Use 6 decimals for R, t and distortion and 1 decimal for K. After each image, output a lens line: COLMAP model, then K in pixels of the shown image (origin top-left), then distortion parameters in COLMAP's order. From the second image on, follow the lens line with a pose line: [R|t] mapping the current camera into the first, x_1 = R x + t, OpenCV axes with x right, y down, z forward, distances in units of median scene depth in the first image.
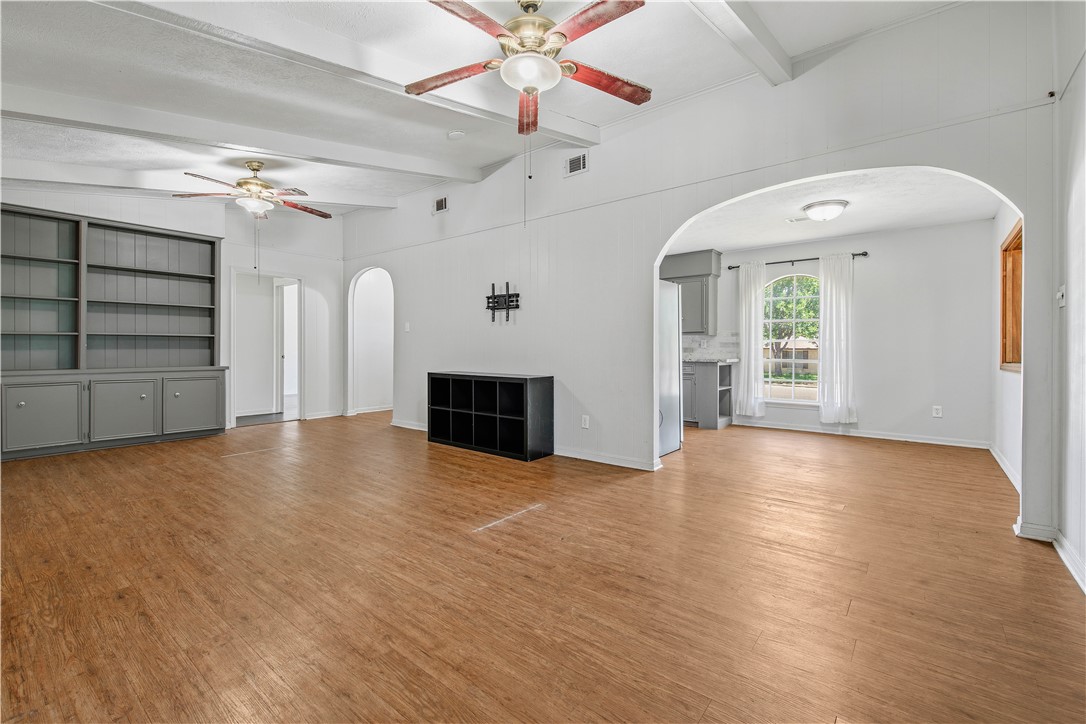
lens RADIAL K [[474.3, 0, 541.8], [0, 474.3, 353.7], [0, 0, 1]] dist [0.009246, -0.003676]
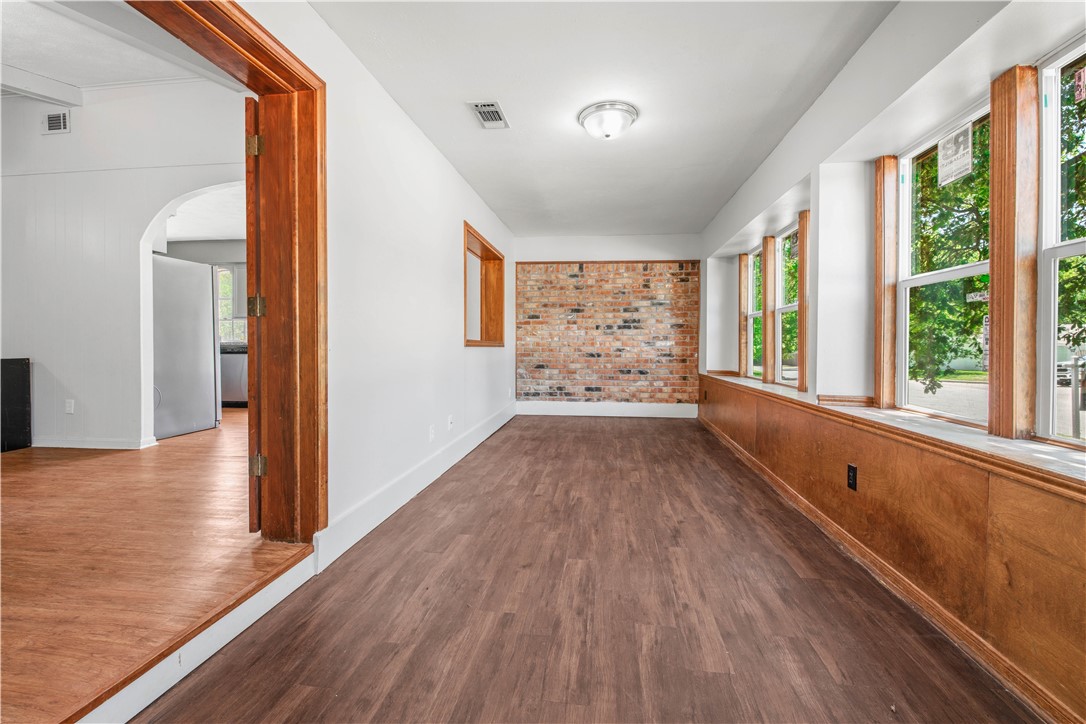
lens RADIAL K [[474.3, 0, 543.9], [0, 474.3, 353.8], [0, 0, 1]] dist [0.009246, -0.003676]
pose [[0.854572, -0.007749, 0.519276, 0.323696], [0.002167, 0.999933, 0.011356, 0.027049], [-0.519329, -0.008579, 0.854531, -0.214926]]
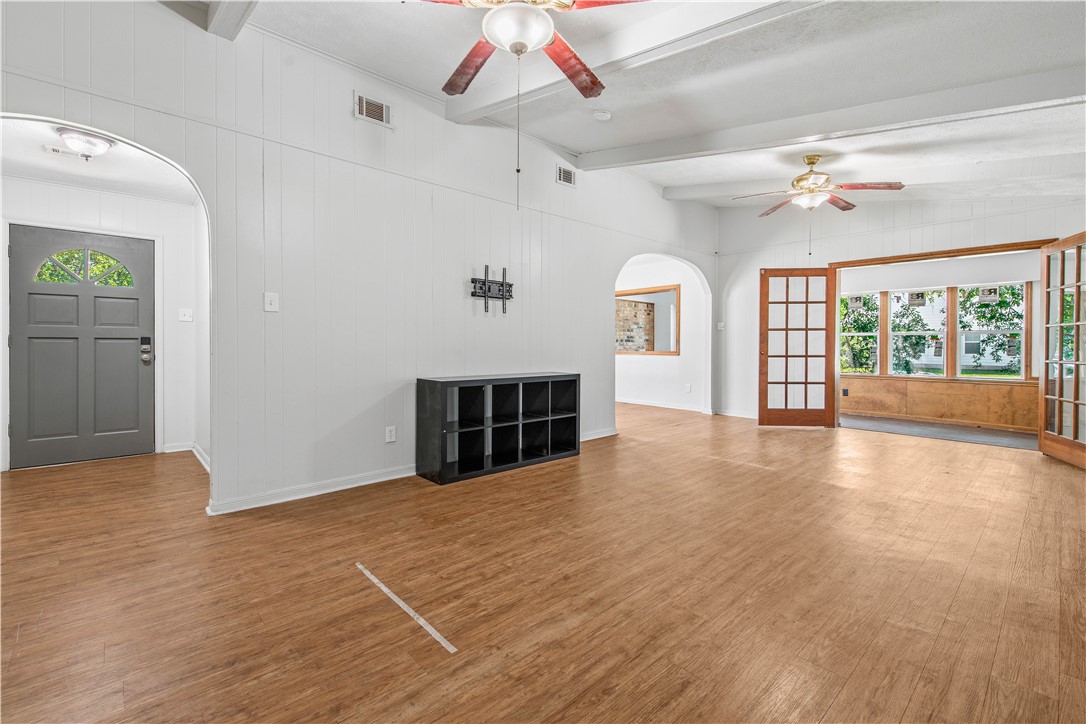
lens RADIAL K [[474.3, 0, 541.6], [0, 474.3, 356.9], [0, 0, 1]] dist [0.009246, -0.003676]
pose [[0.155714, -0.023345, 0.987526, -0.916100], [0.006767, 0.999722, 0.022566, -0.008061], [-0.987779, 0.003169, 0.155829, 0.796917]]
